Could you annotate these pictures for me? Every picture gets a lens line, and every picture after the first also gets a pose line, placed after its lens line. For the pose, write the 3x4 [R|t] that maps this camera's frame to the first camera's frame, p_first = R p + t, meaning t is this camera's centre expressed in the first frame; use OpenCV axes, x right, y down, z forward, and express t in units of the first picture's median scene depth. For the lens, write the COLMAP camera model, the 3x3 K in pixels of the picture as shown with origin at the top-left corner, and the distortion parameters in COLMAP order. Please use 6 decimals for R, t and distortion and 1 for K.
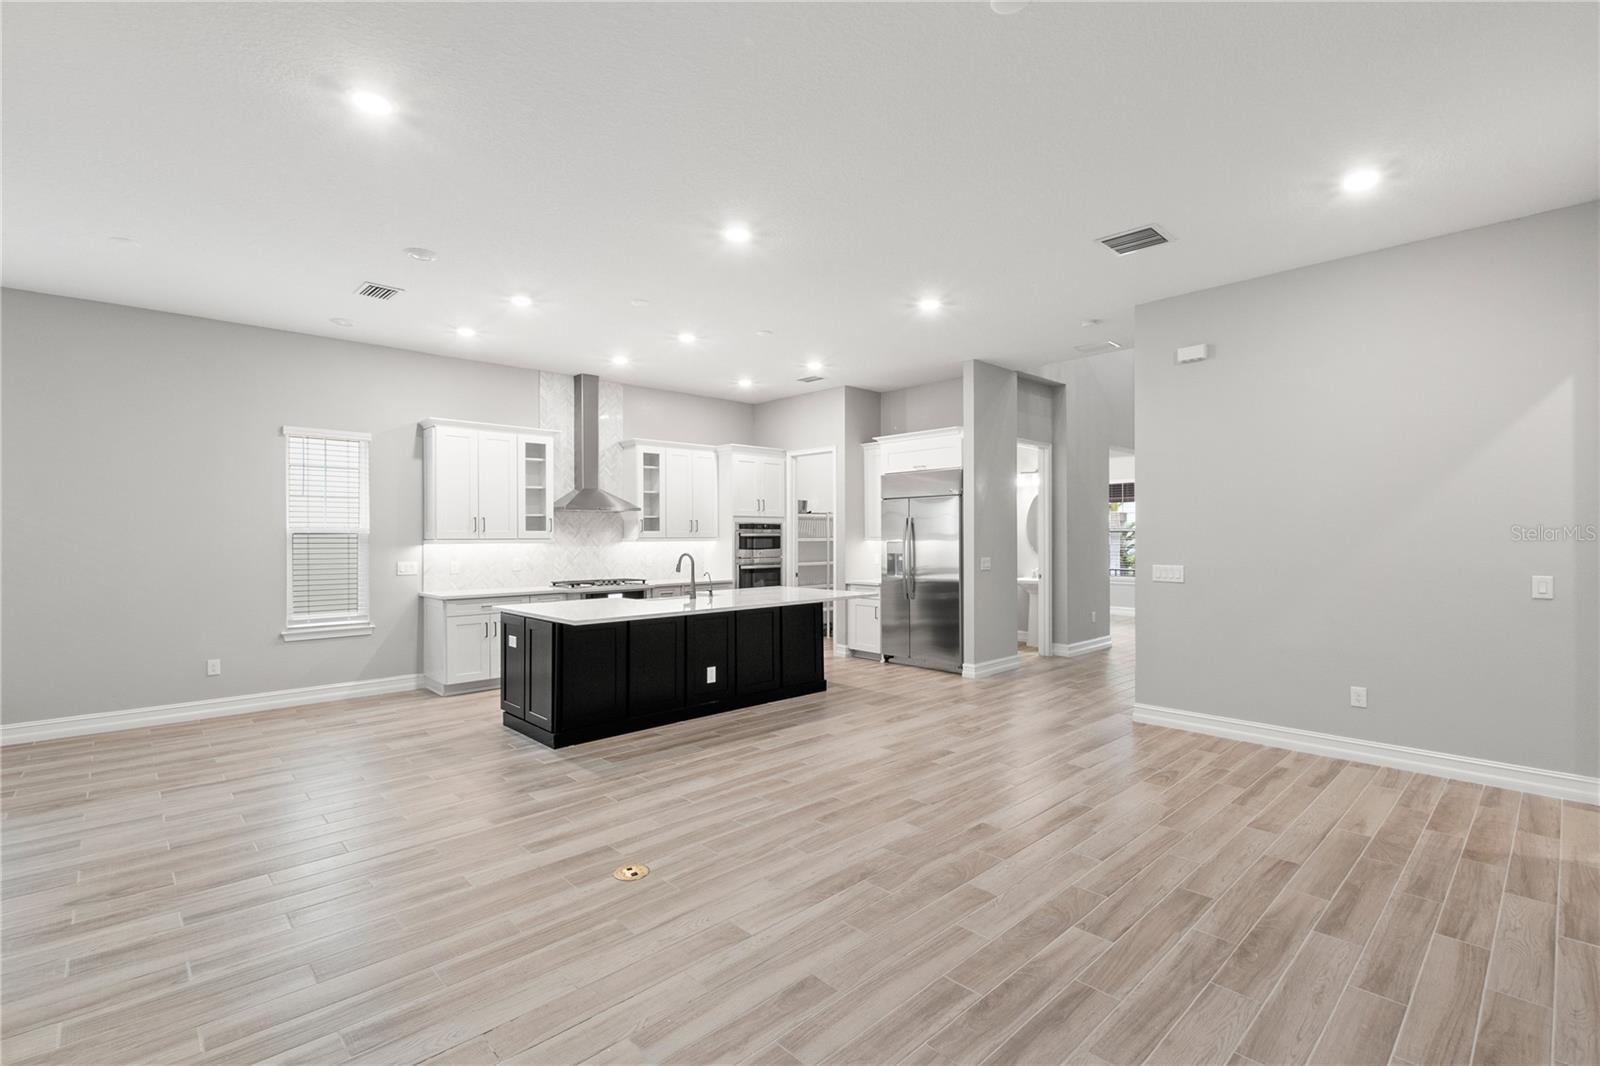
lens RADIAL K [[726.5, 0, 800.0], [0, 726.5, 533.0], [0, 0, 1]] dist [0.006017, -0.000929]
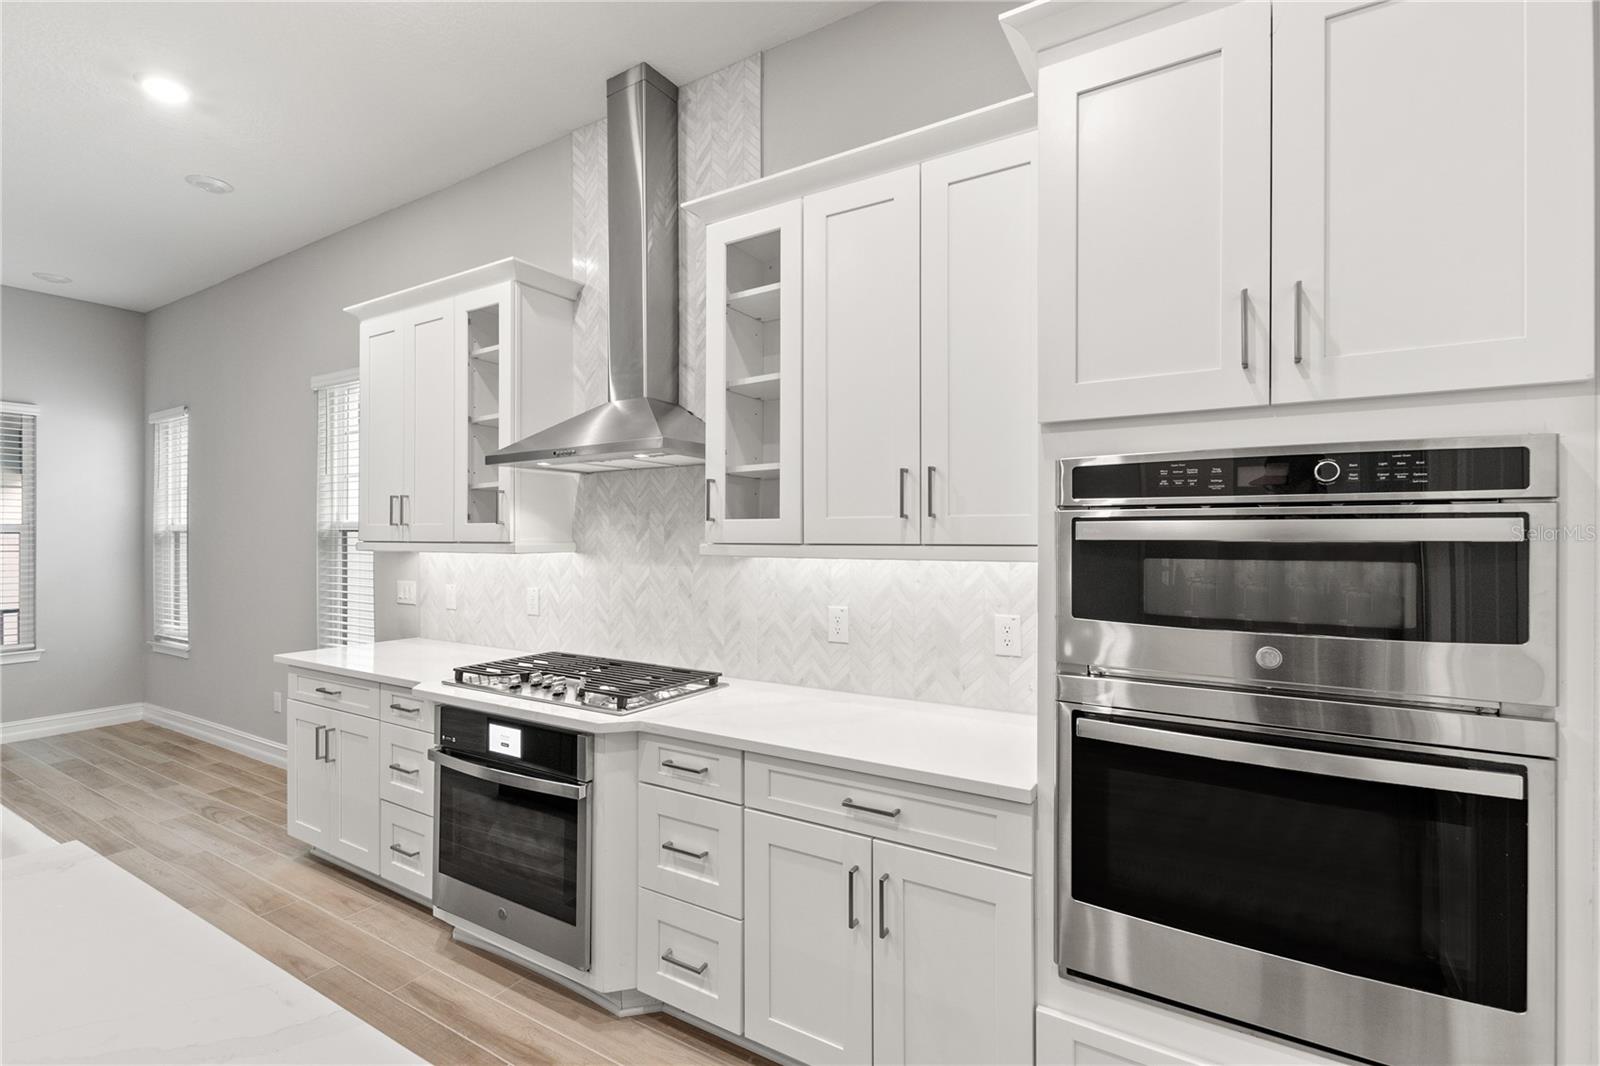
lens RADIAL K [[726.5, 0, 800.0], [0, 726.5, 533.0], [0, 0, 1]] dist [0.006017, -0.000929]
pose [[0.256035, 0.000471, -0.966667, 0.089555], [0.003257, 0.999994, 0.001349, 0.003148], [0.966662, -0.003493, 0.256032, 1.256491]]
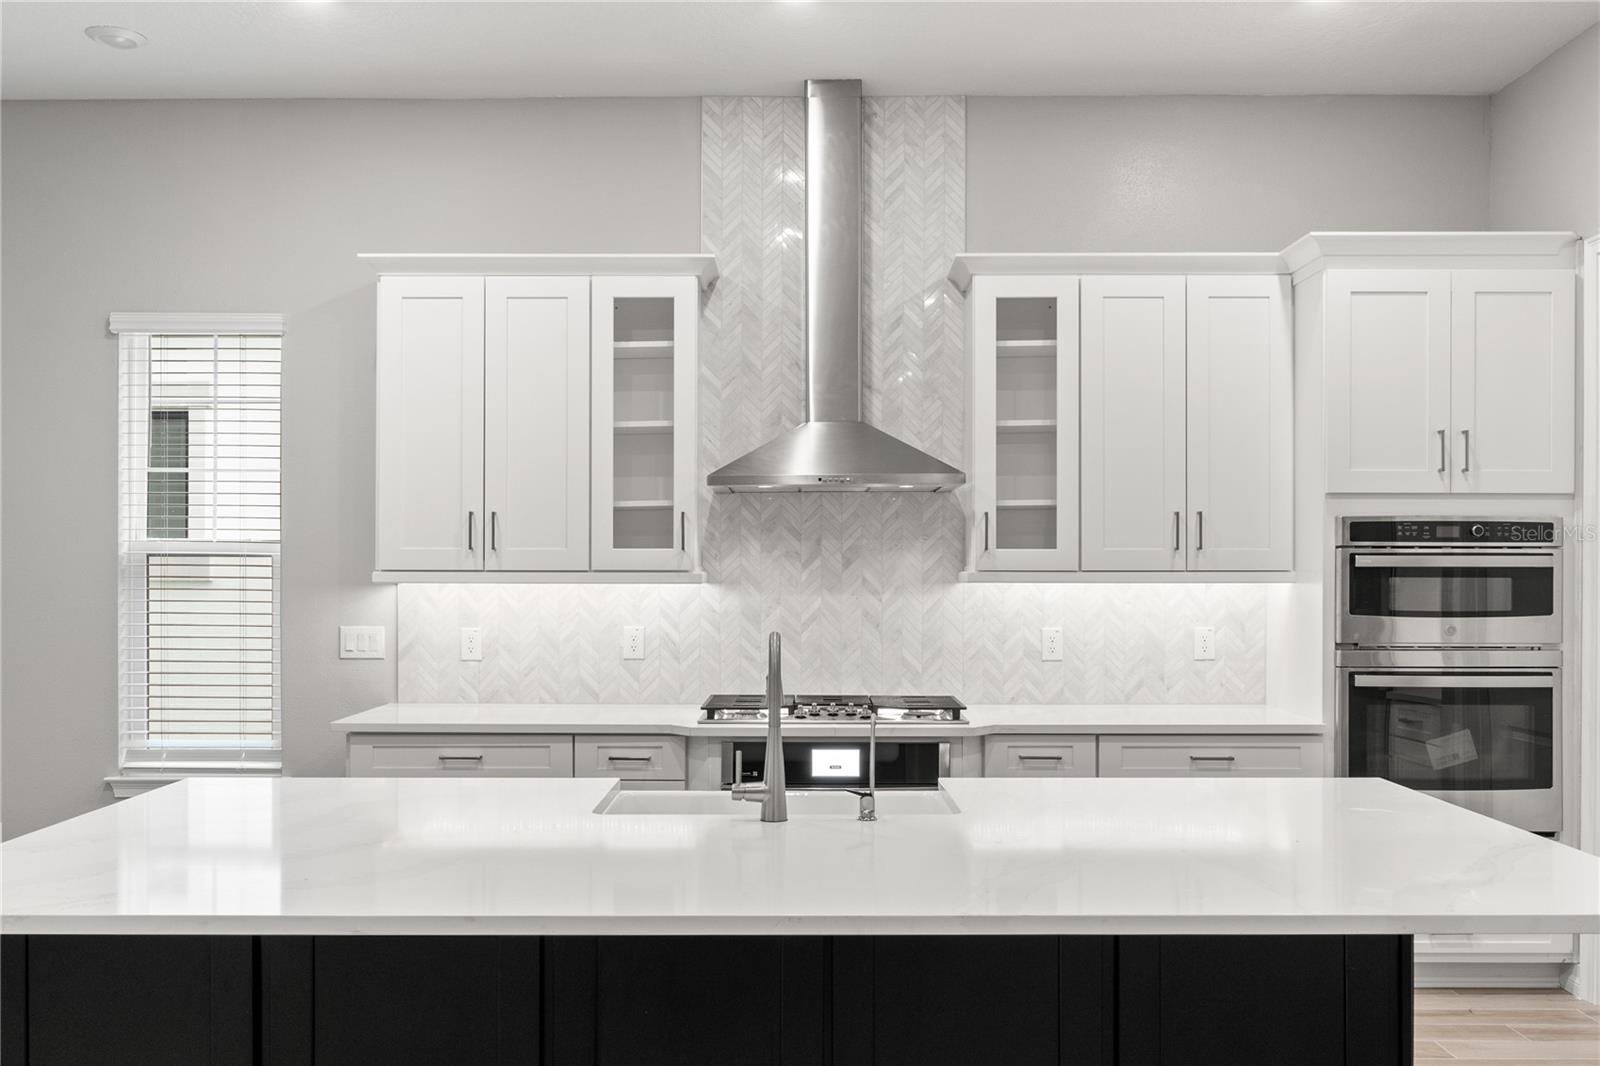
lens RADIAL K [[1400.7, 0, 799.0], [0, 1400.7, 564.7], [0, 0, 1]] dist [-0.012533, 0.007155]
pose [[0.722924, 0.004256, -0.690915, 0.183841], [-0.001441, 0.999988, 0.004652, 0.001935], [0.690927, -0.002368, 0.722921, 0.664898]]
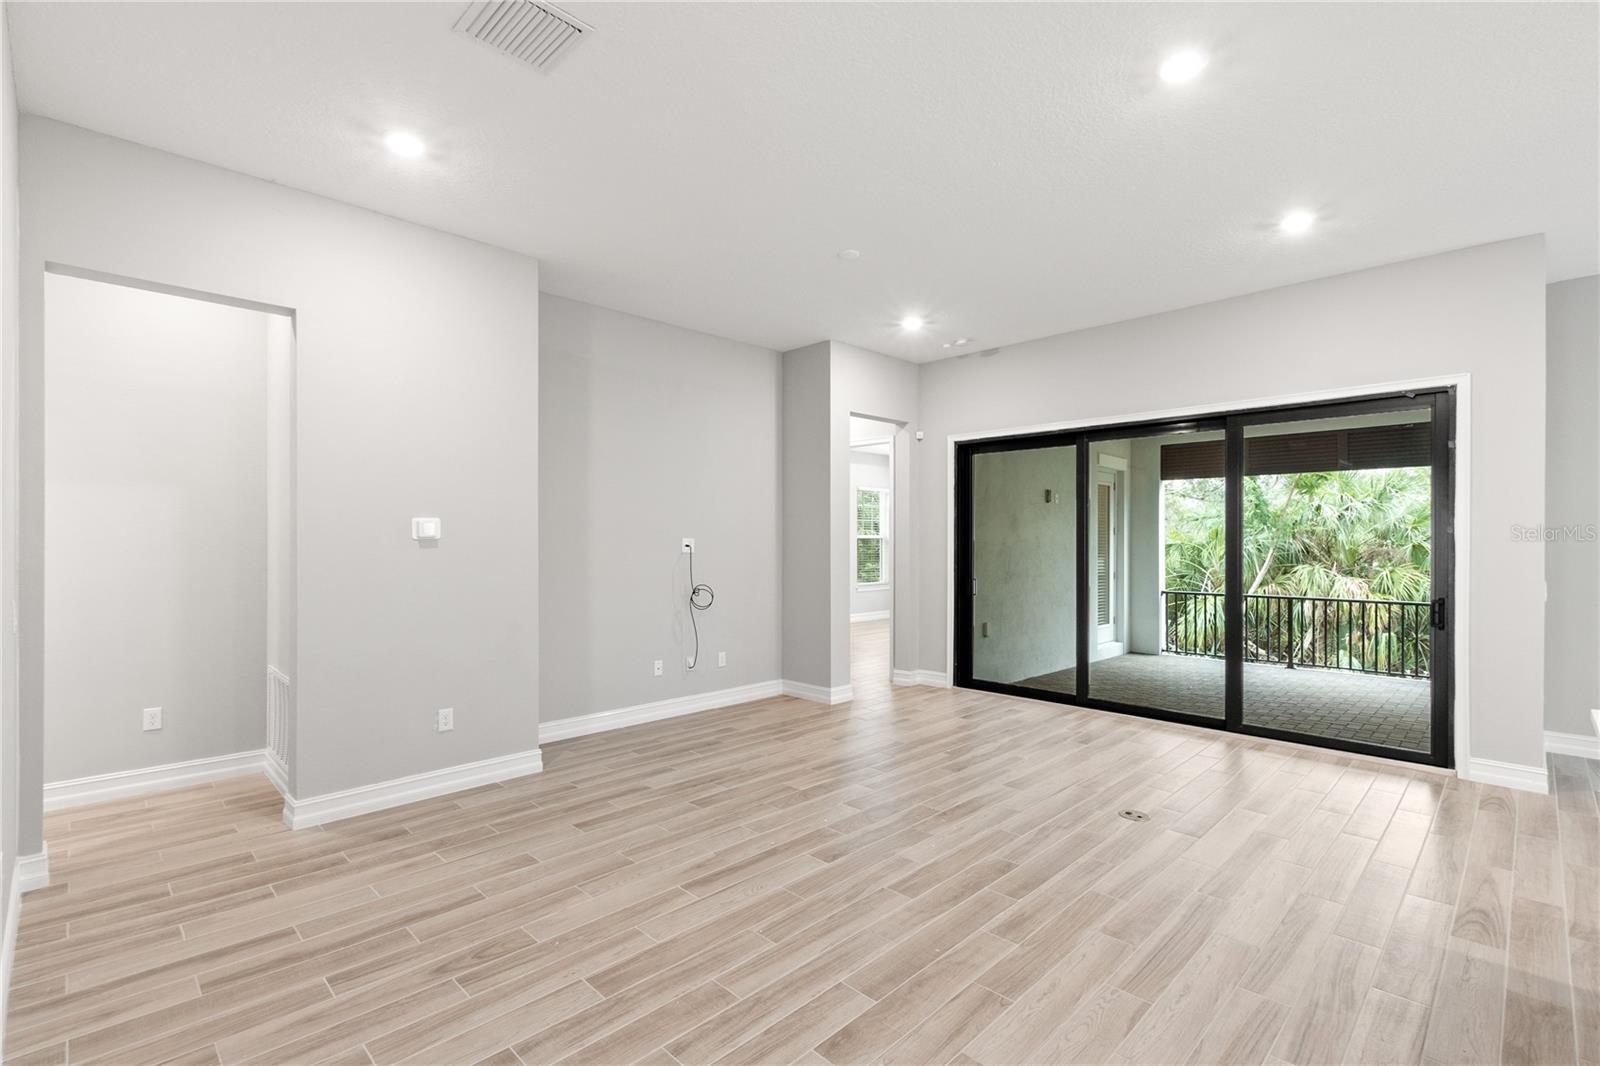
lens RADIAL K [[741.0, 0, 808.3], [0, 741.0, 545.6], [0, 0, 1]] dist [0.013980, -0.000192]
pose [[-0.999117, 0.002920, -0.041910, 0.181530], [0.002811, 0.999992, 0.002665, 0.004671], [0.041917, 0.002545, -0.999118, 1.105229]]
